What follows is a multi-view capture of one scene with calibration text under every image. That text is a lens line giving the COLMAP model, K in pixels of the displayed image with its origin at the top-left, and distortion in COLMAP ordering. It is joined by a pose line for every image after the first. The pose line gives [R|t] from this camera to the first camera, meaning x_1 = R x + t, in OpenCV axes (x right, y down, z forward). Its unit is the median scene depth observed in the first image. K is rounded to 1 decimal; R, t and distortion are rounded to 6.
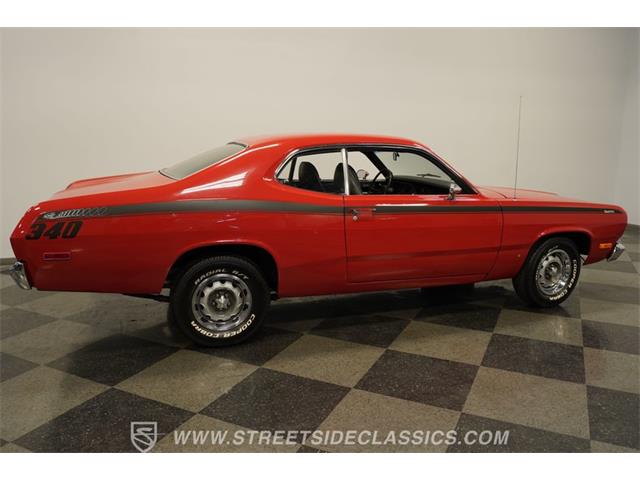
lens RADIAL K [[506.4, 0, 320.0], [0, 506.4, 240.0], [0, 0, 1]] dist [-0.065789, 0.003155]
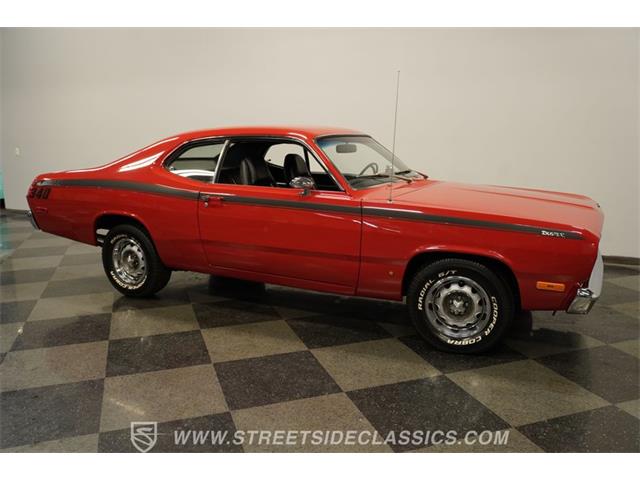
lens RADIAL K [[528.7, 0, 320.0], [0, 528.7, 240.0], [0, 0, 1]] dist [-0.034949, 0.004313]
pose [[0.706408, 0.124643, -0.696744, 0.948983], [-0.126911, 0.990725, 0.048564, -0.049107], [0.696335, 0.054119, 0.715674, 0.337400]]
